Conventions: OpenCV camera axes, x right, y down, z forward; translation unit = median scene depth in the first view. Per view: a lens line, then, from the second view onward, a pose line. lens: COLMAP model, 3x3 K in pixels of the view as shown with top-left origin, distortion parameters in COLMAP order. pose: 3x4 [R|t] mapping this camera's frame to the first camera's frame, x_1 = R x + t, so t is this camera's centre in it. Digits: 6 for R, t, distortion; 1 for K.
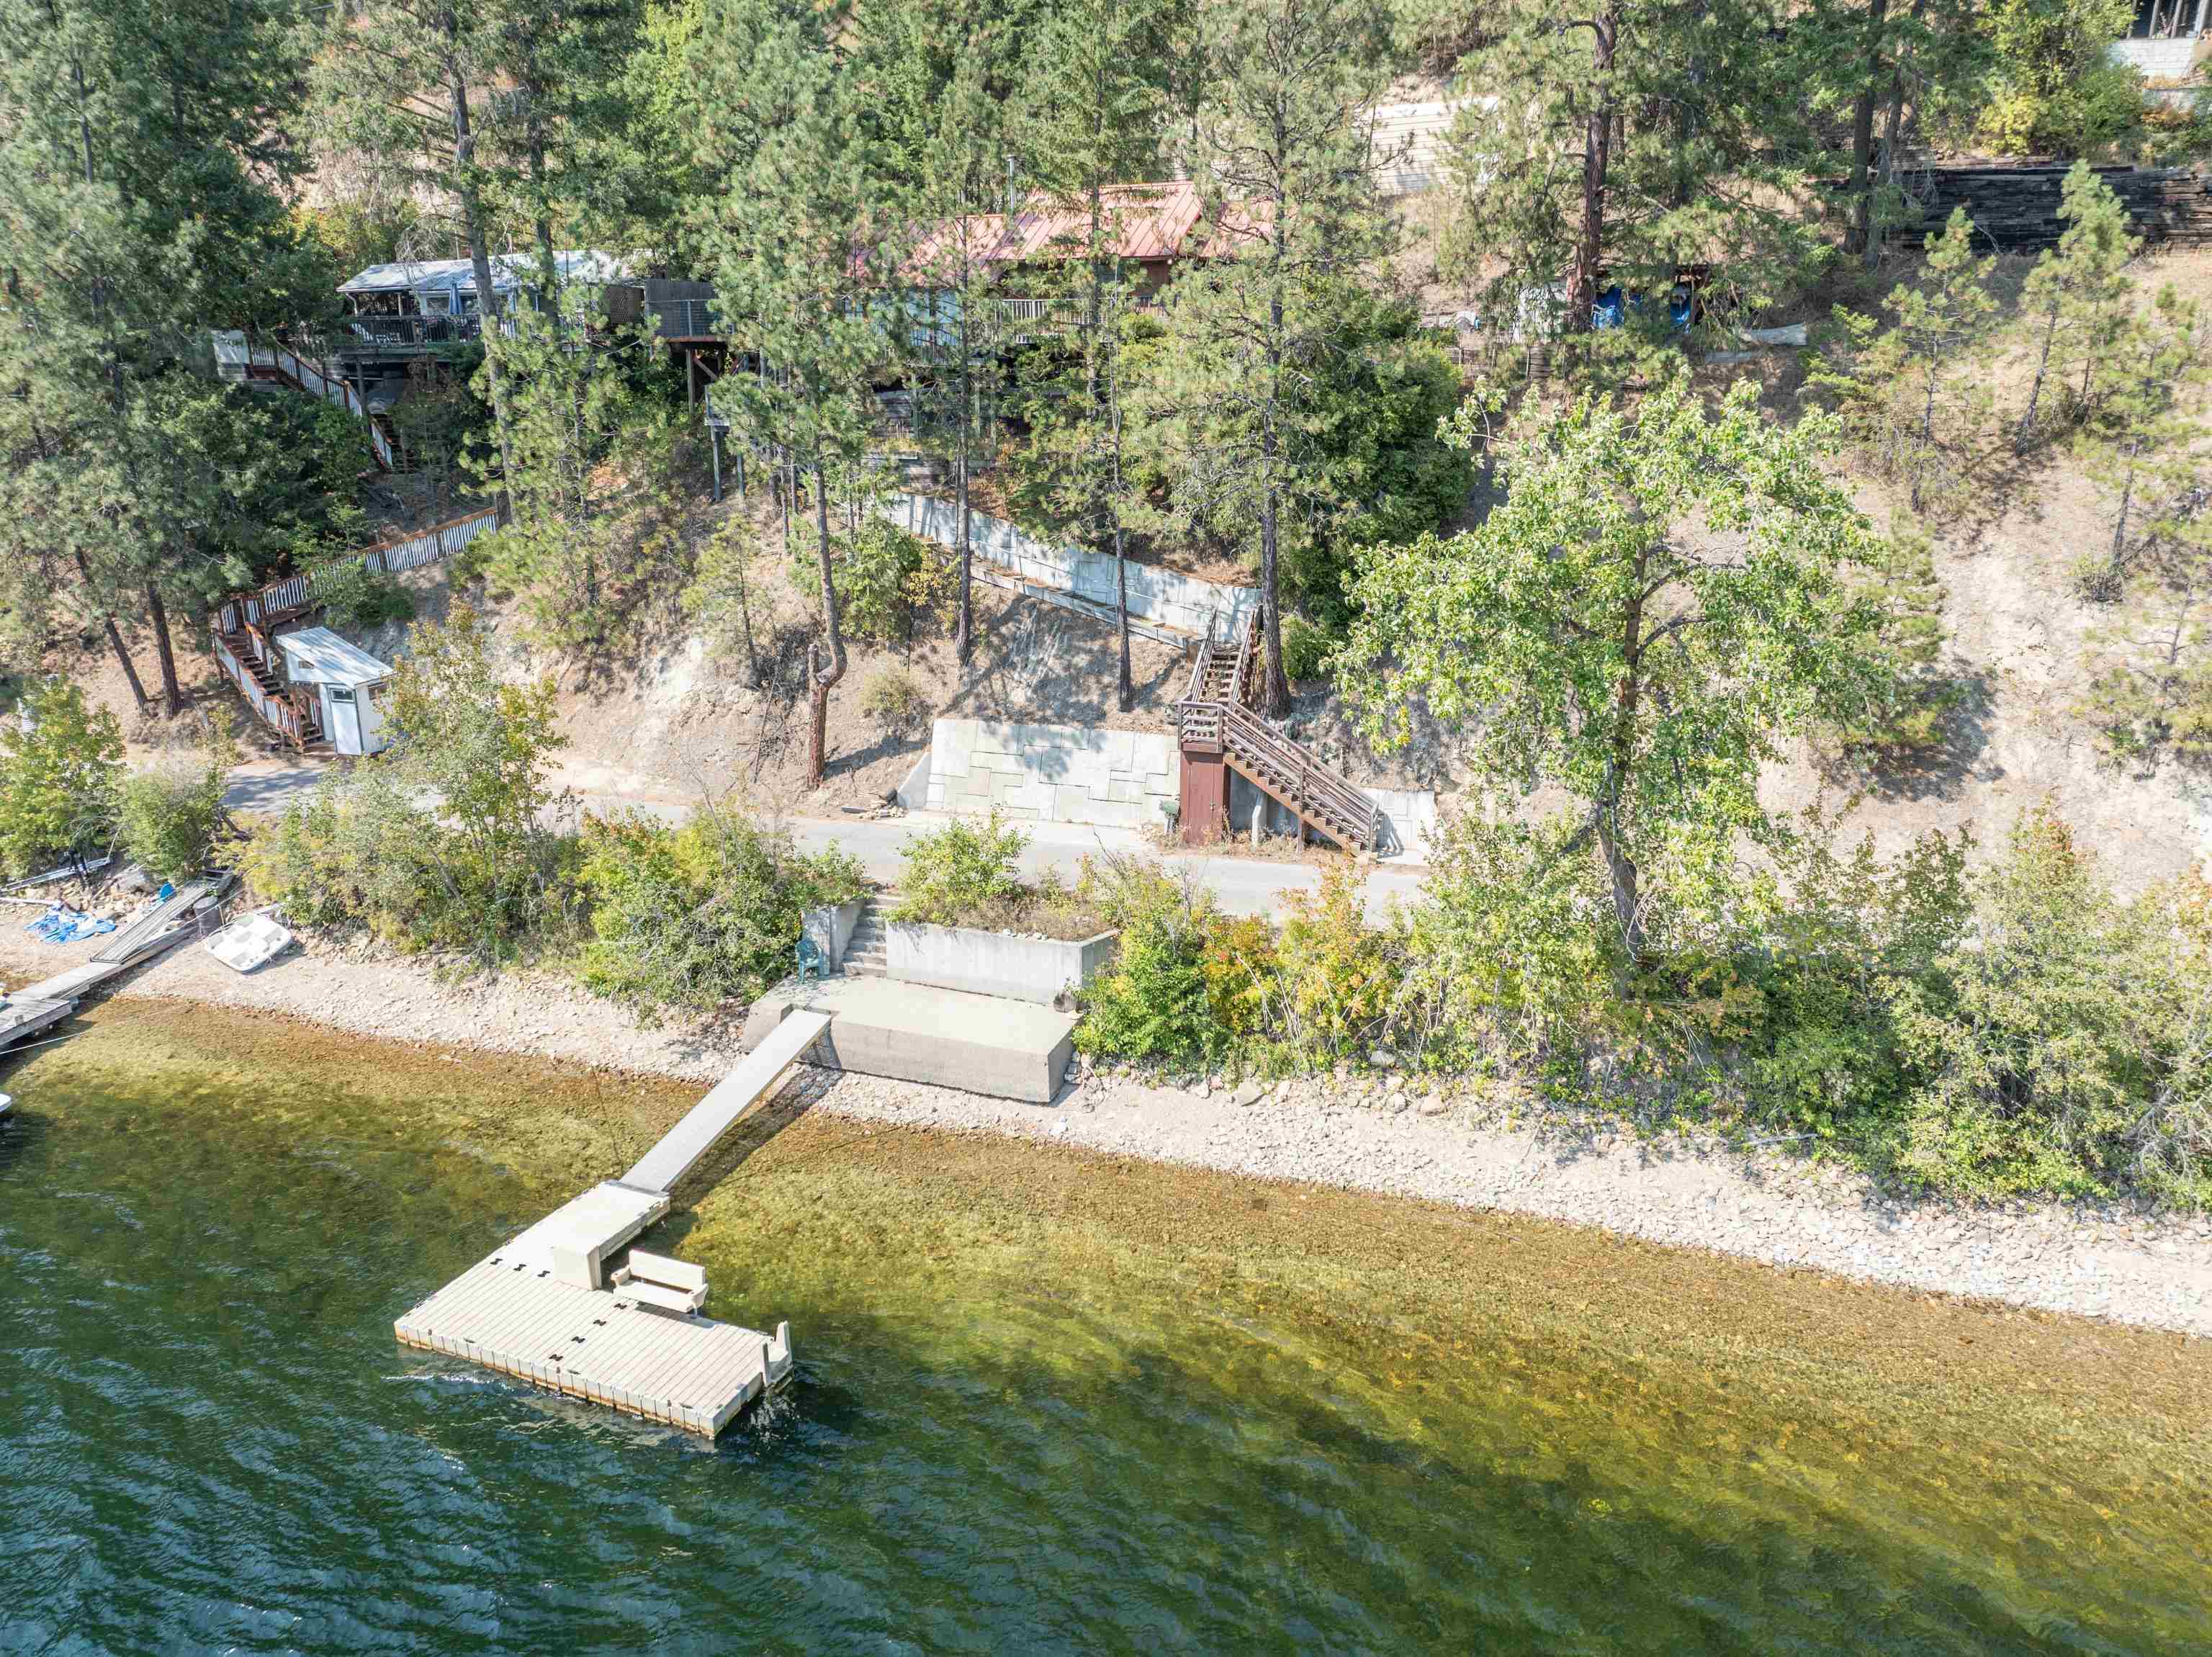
lens RADIAL K [[1565.6, 0, 1106.0], [0, 1565.6, 828.5], [0, 0, 1]] dist [-0.029551, -0.002318]
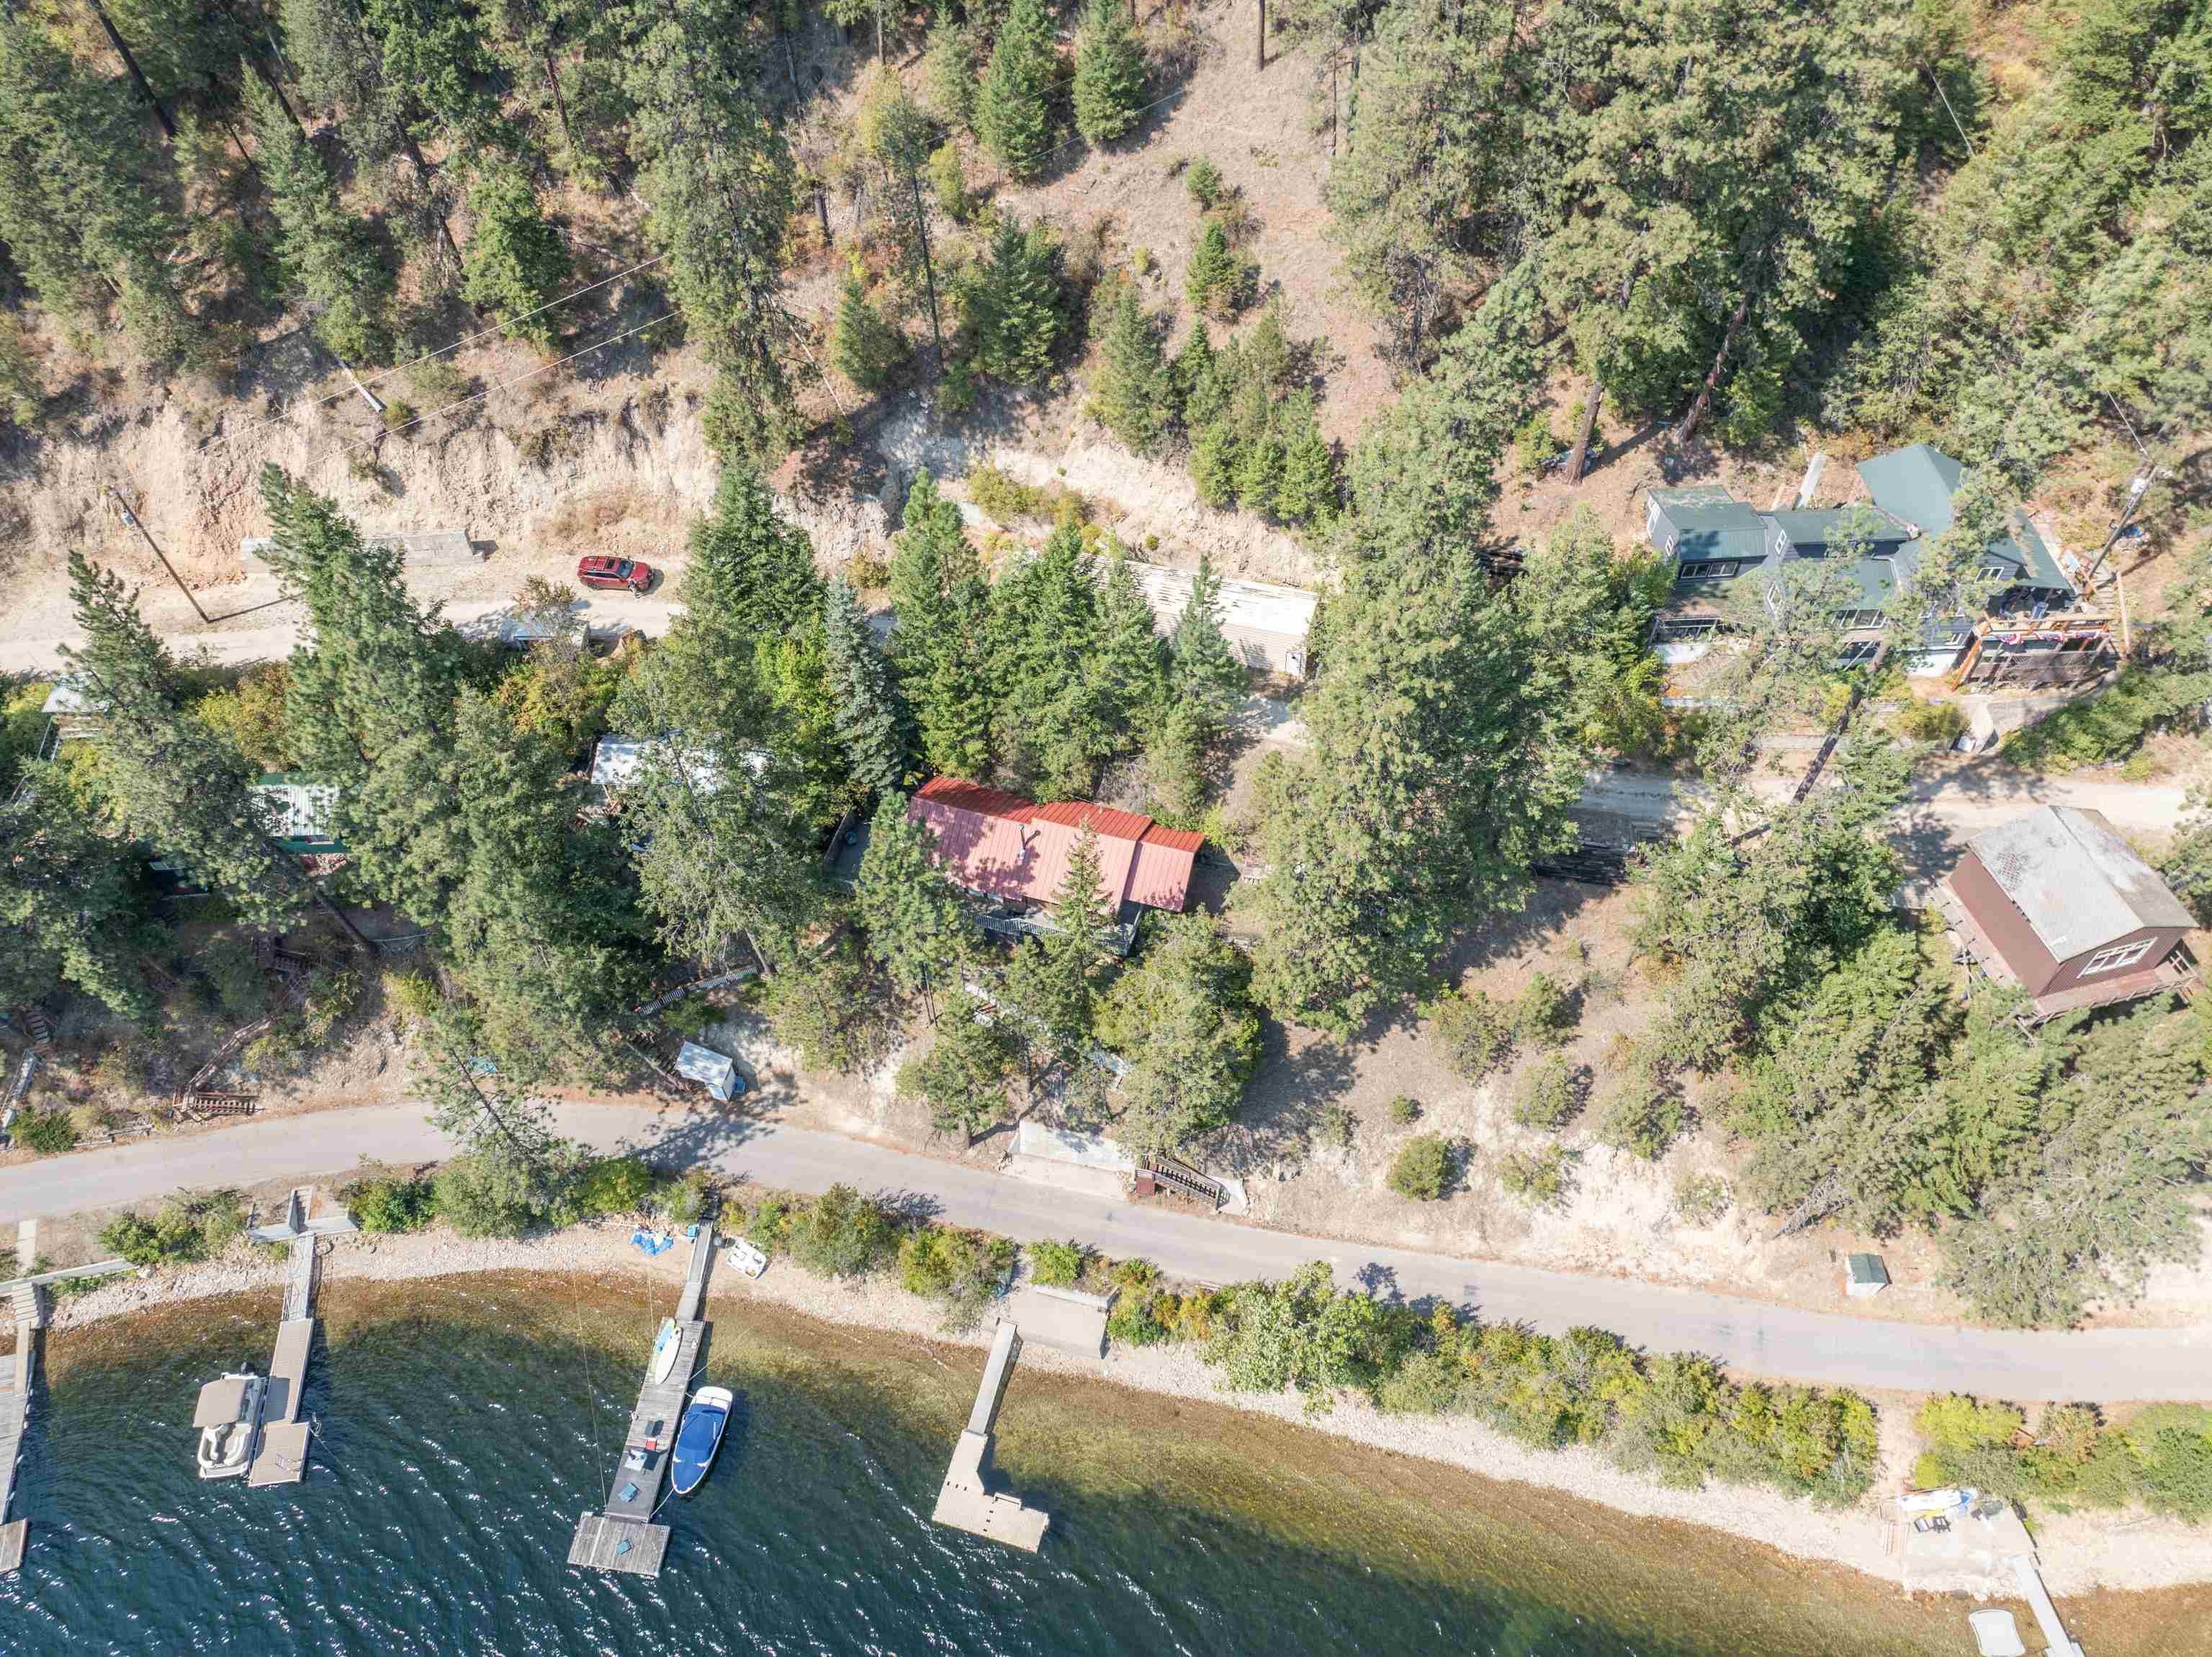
lens RADIAL K [[1569.6, 0, 1106.0], [0, 1569.6, 828.5], [0, 0, 1]] dist [-0.000966, 0.002185]
pose [[0.995092, -0.095032, 0.027574, -0.014544], [0.059344, 0.796132, 0.602207, -2.074920], [-0.079181, -0.597615, 0.797864, -0.622889]]
